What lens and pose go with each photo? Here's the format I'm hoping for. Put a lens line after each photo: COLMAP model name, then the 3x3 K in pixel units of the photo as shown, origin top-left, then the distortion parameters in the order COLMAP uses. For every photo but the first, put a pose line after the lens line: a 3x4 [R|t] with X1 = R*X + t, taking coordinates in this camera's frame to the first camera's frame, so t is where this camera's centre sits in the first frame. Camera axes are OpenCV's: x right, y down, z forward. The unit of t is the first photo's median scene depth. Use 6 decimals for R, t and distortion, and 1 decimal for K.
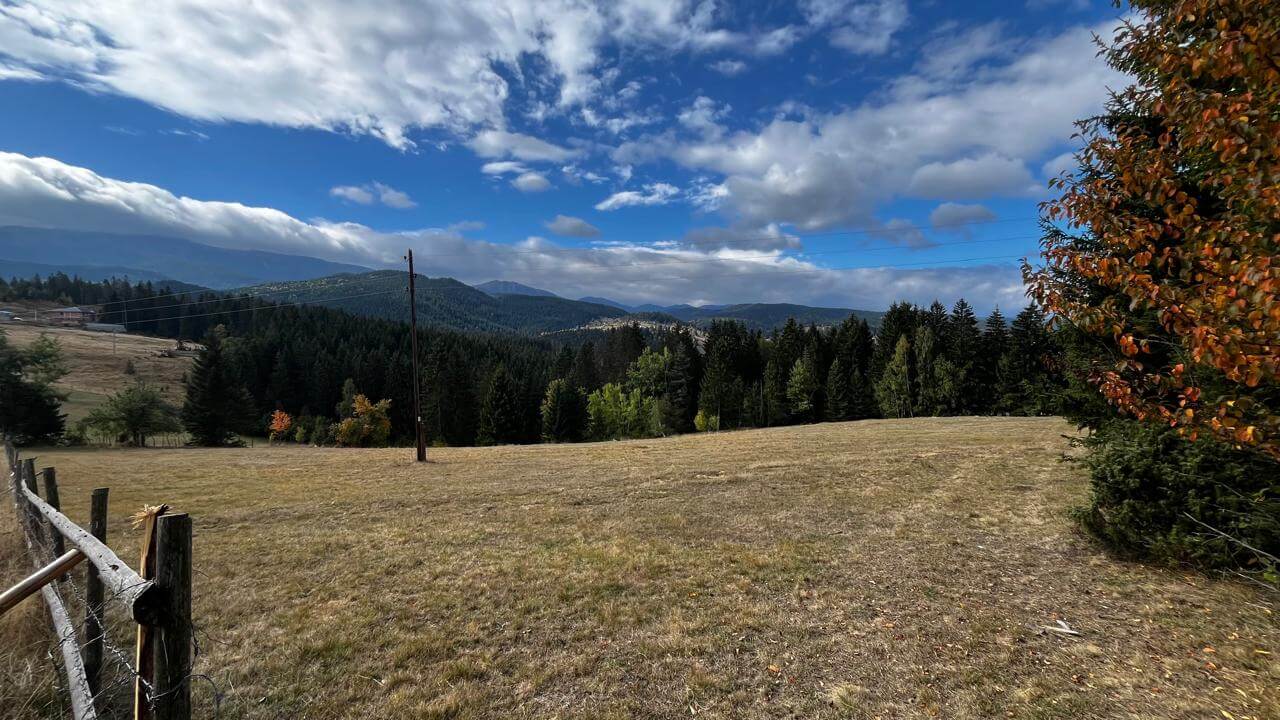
lens RADIAL K [[518.6, 0, 638.2], [0, 518.6, 357.4], [0, 0, 1]] dist [0.000657, -0.000361]
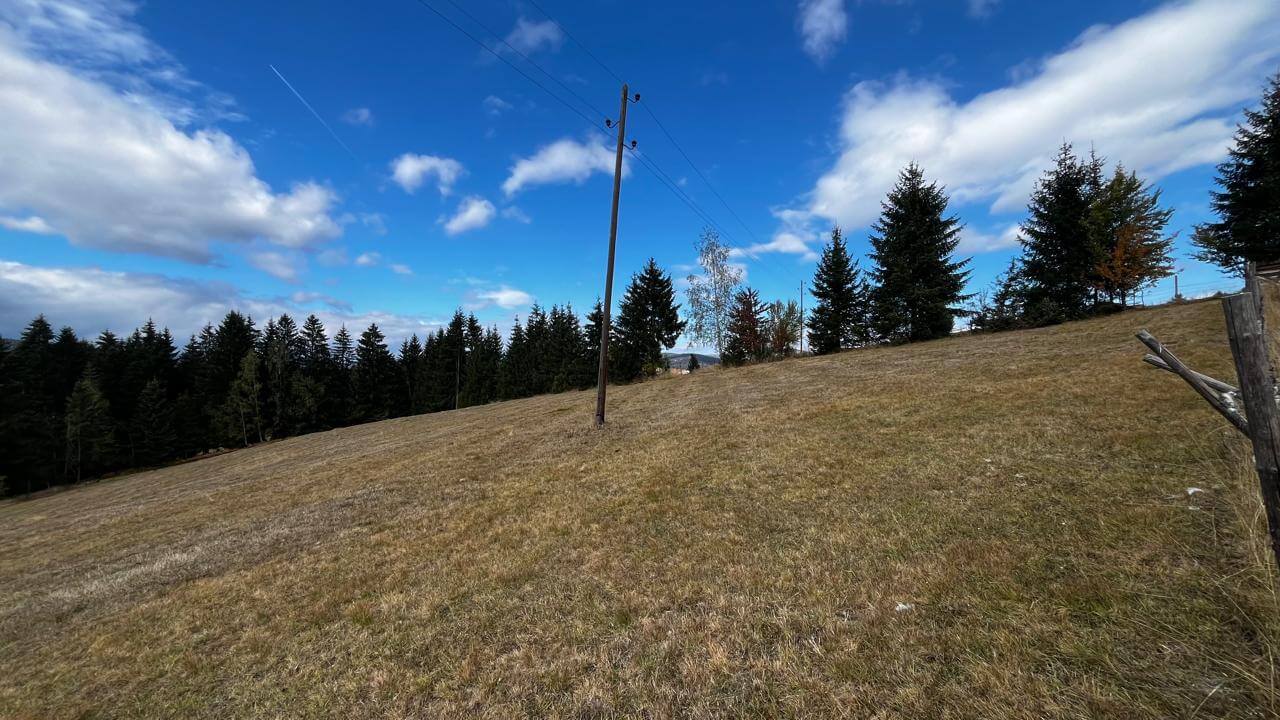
lens RADIAL K [[518.6, 0, 638.2], [0, 518.6, 357.4], [0, 0, 1]] dist [0.000657, -0.000361]
pose [[0.196053, 0.028872, 0.980168, -0.206280], [0.043698, 0.998316, -0.038147, 0.030184], [-0.979619, 0.050310, 0.194461, 0.172584]]
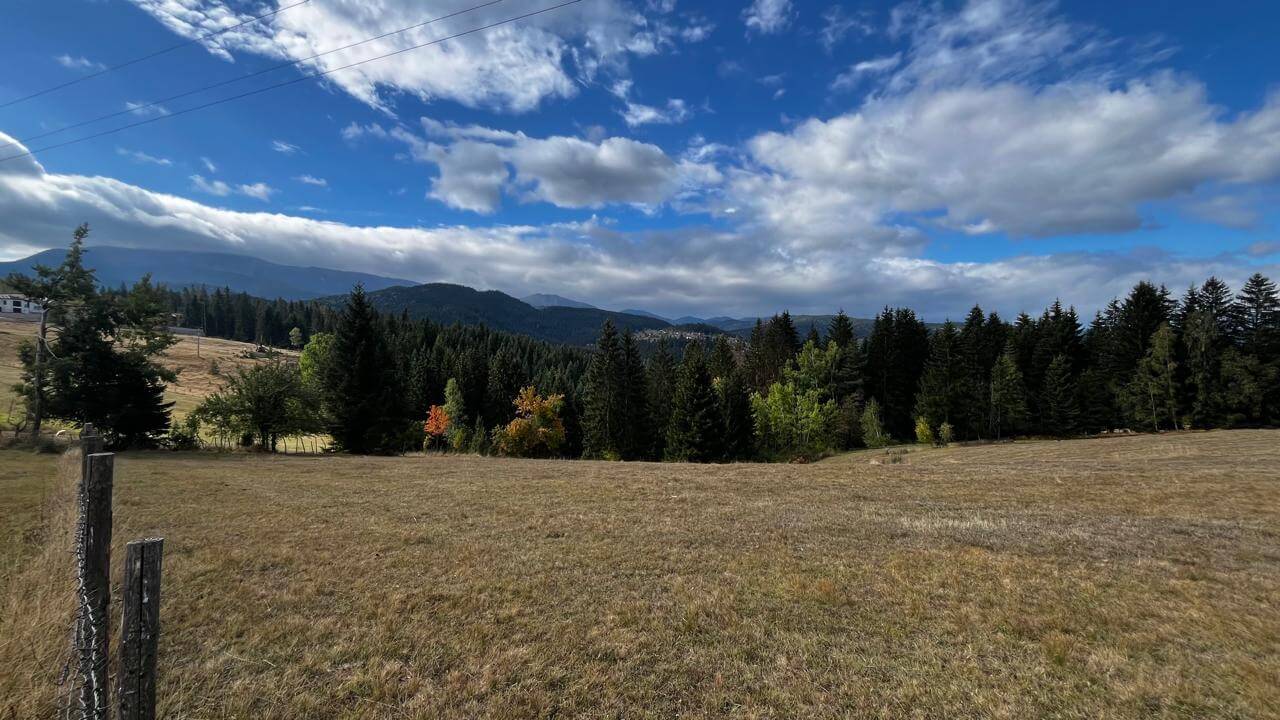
lens RADIAL K [[518.6, 0, 638.2], [0, 518.6, 357.4], [0, 0, 1]] dist [0.000657, -0.000361]
pose [[0.997250, 0.002777, -0.074061, -0.195155], [-0.004559, 0.999704, -0.023908, 0.027763], [0.073973, 0.024180, 0.996967, 0.161598]]
